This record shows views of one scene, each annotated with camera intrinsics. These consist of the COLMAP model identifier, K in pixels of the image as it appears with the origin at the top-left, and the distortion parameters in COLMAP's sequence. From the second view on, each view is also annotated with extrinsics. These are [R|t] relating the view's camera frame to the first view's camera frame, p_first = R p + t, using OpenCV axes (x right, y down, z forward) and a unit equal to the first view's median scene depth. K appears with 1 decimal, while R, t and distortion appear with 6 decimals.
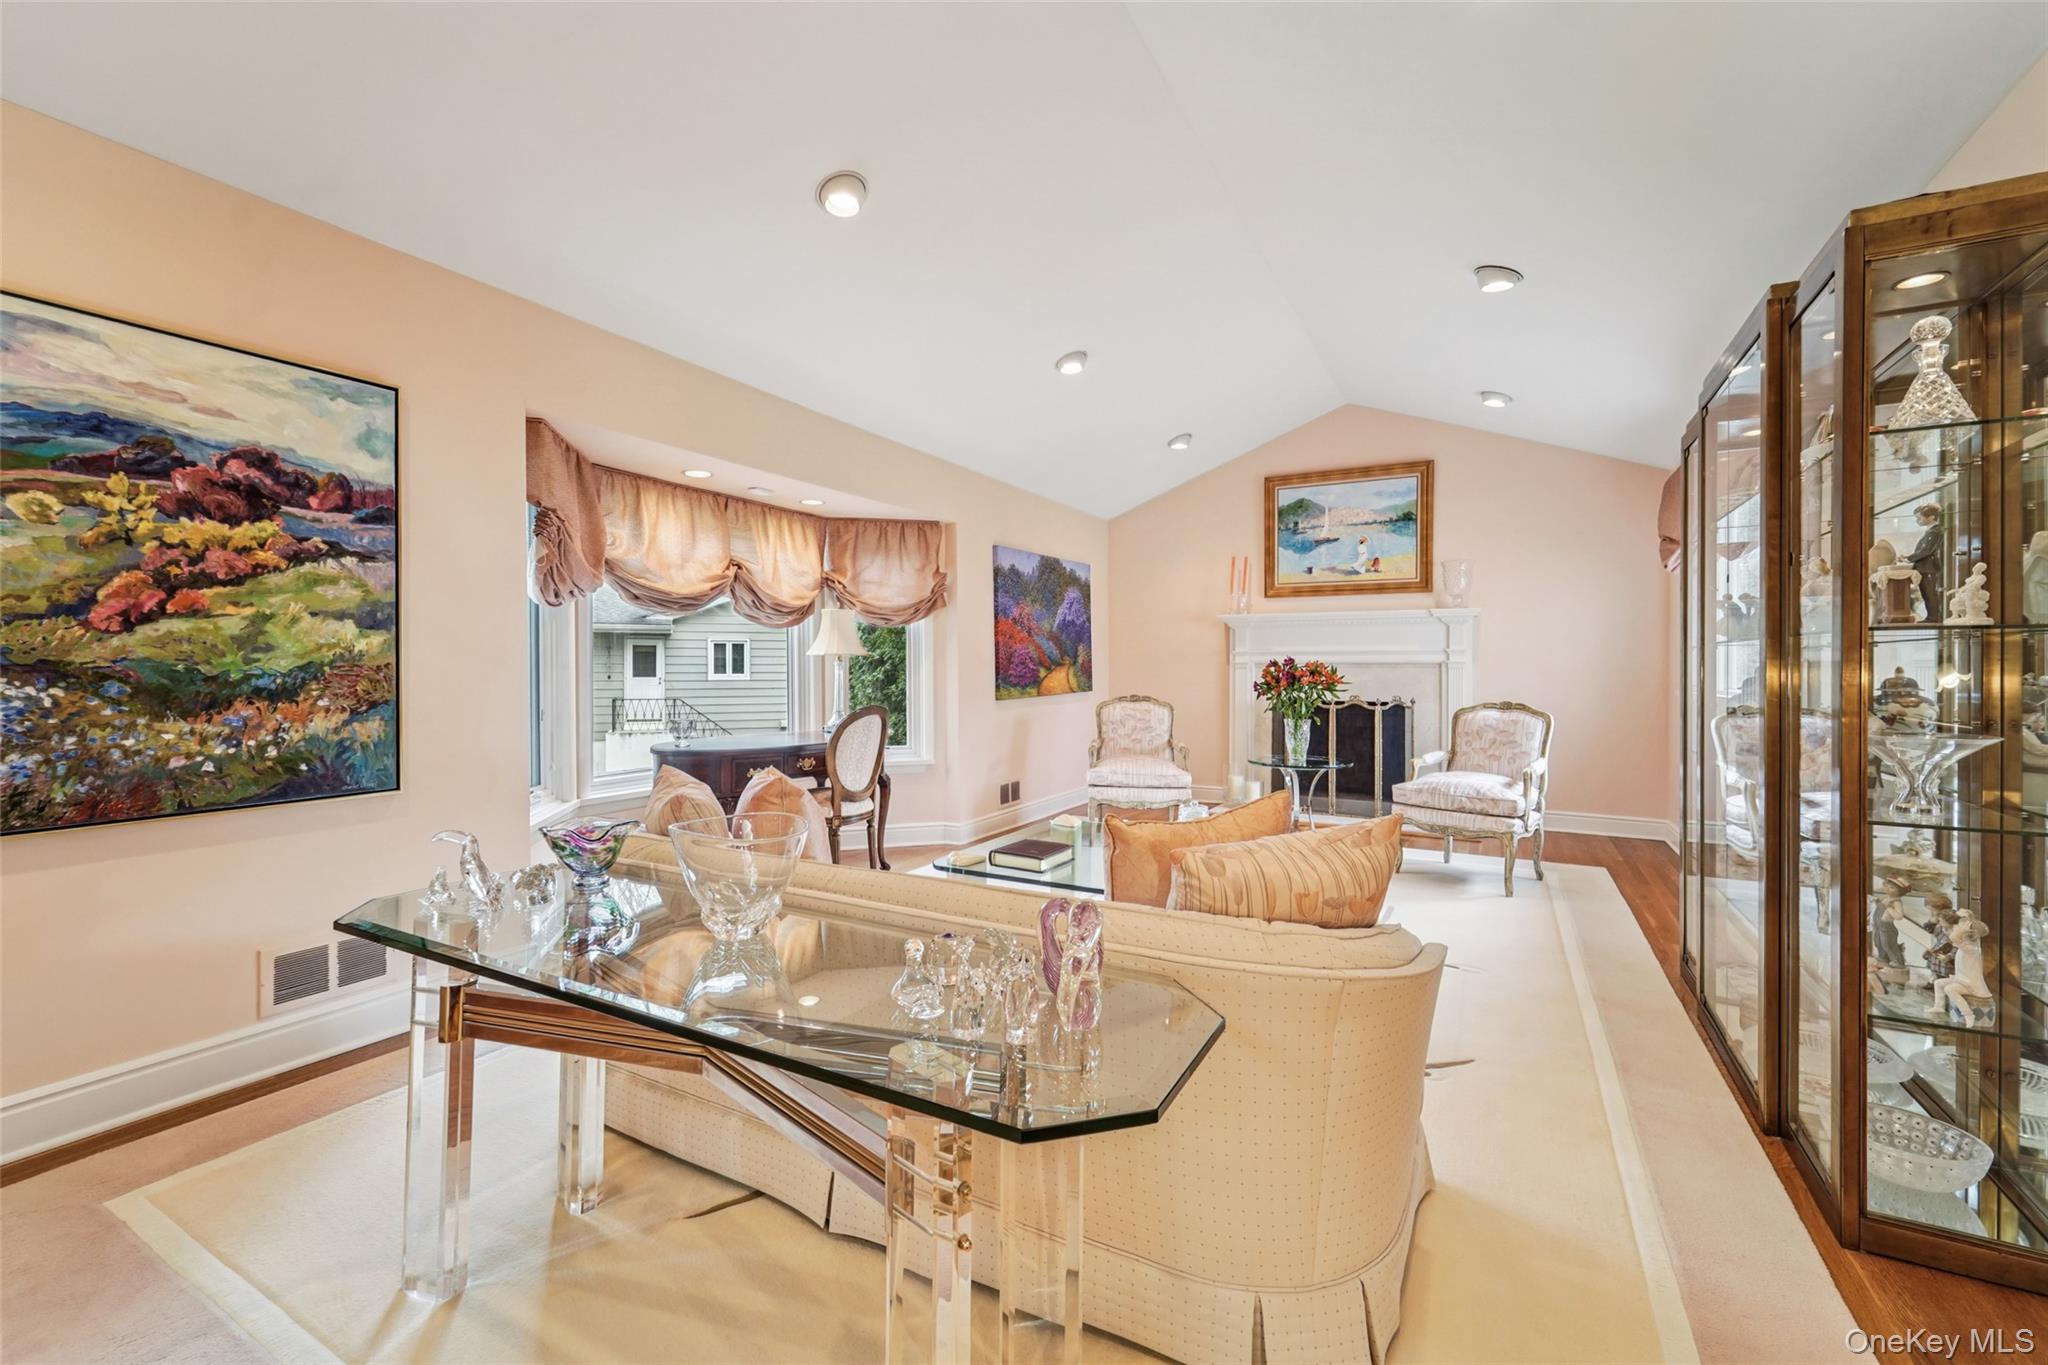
lens RADIAL K [[846.7, 0, 1028.4], [0, 846.7, 673.9], [0, 0, 1]] dist [-0.001053, -0.000591]
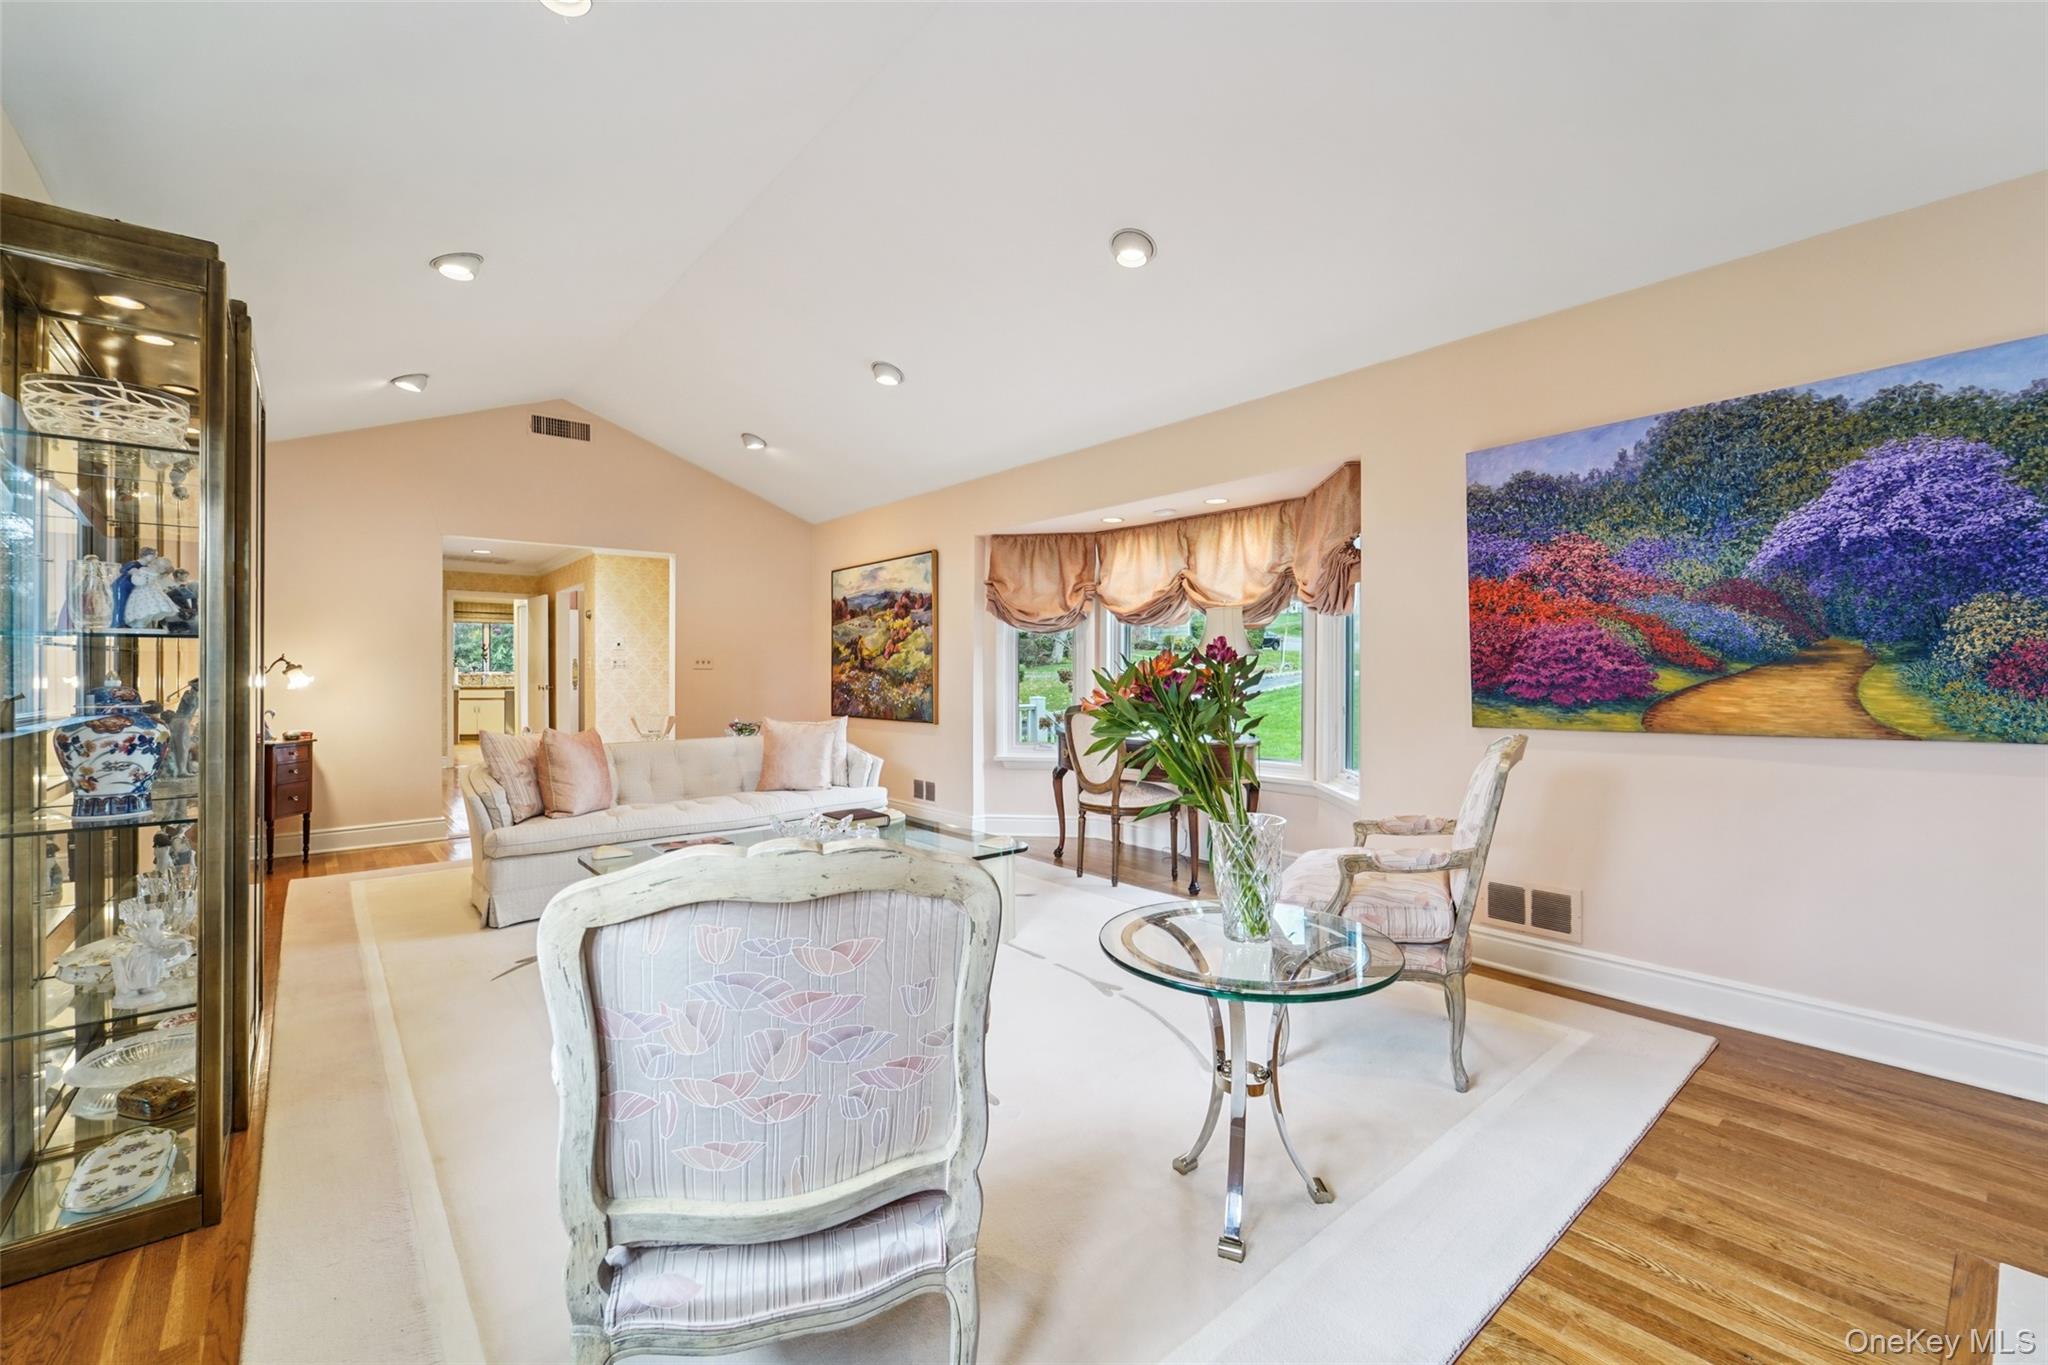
lens RADIAL K [[846.7, 0, 1028.4], [0, 846.7, 673.9], [0, 0, 1]] dist [-0.001053, -0.000591]
pose [[-0.353844, 0.005219, -0.935290, 1.411884], [-0.004041, 0.999967, 0.007109, -0.016326], [0.935296, 0.006295, -0.353811, 2.182469]]
